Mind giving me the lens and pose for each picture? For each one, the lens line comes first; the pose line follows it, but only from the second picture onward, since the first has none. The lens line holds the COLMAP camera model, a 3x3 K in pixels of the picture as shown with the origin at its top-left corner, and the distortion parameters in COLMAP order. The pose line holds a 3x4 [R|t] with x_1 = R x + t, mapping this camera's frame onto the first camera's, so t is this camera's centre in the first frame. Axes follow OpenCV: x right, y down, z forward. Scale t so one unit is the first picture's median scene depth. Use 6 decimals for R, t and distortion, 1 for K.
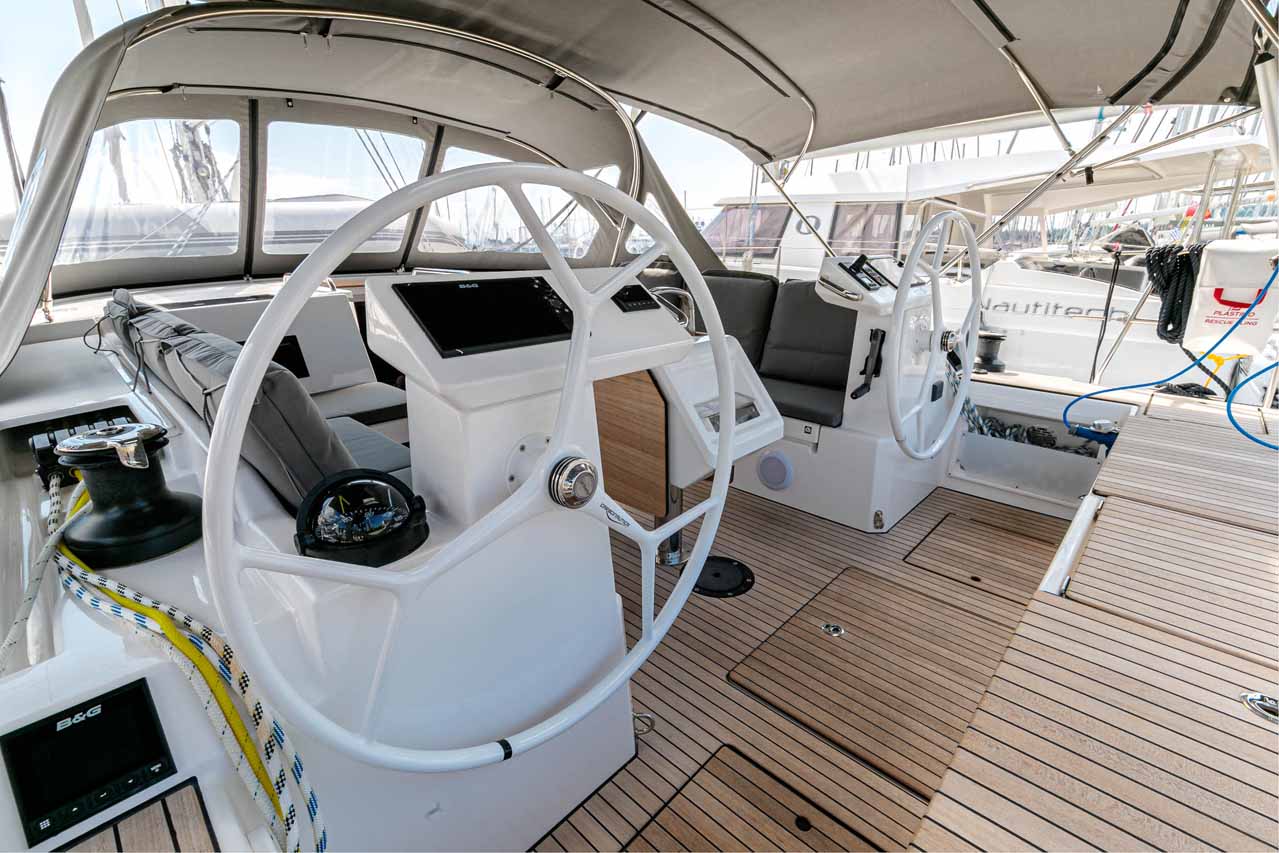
lens RADIAL K [[587.9, 0, 641.5], [0, 587.9, 428.6], [0, 0, 1]] dist [-0.001256, -0.000653]
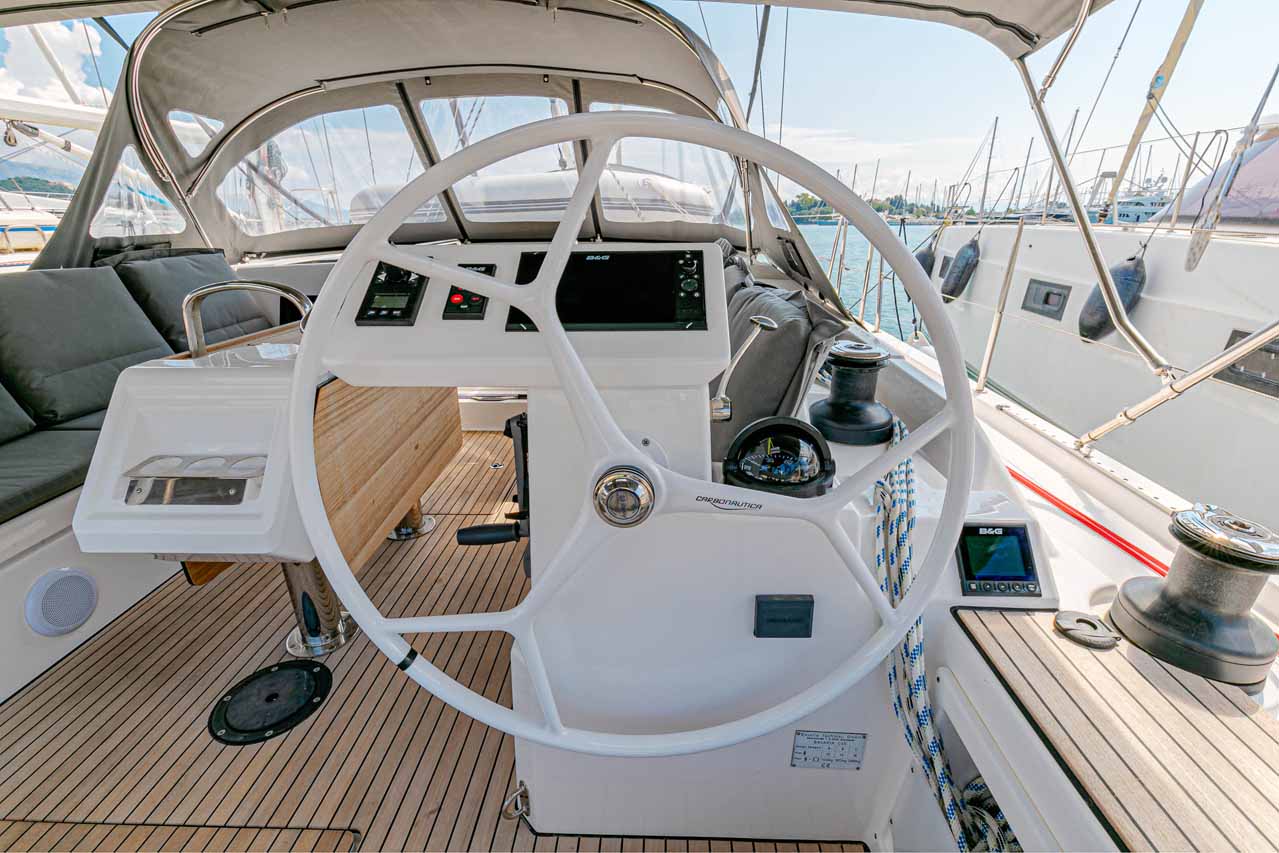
lens RADIAL K [[564.7, 0, 639.5], [0, 564.7, 426.5], [0, 0, 1]] dist [0.000390, -0.000334]
pose [[0.670105, 0.263135, -0.694060, 0.473597], [-0.220054, 0.963445, 0.152806, -0.154268], [0.708897, 0.050335, 0.703514, 0.483138]]
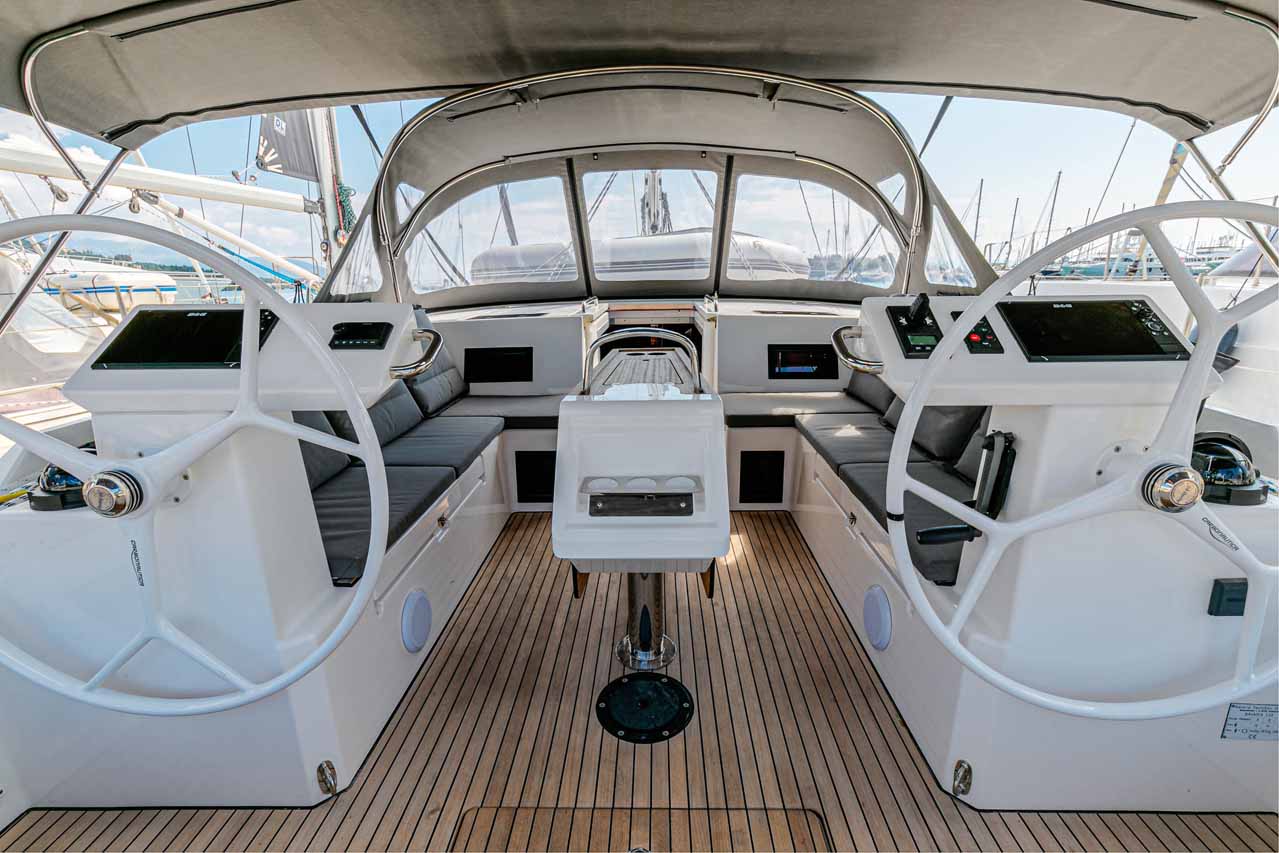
lens RADIAL K [[581.3, 0, 639.5], [0, 581.3, 426.5], [0, 0, 1]] dist [0.002744, -0.000658]
pose [[0.674317, 0.187649, -0.714202, 0.351478], [-0.214389, 0.975264, 0.053824, -0.083759], [0.706636, 0.116823, 0.697867, 0.250780]]
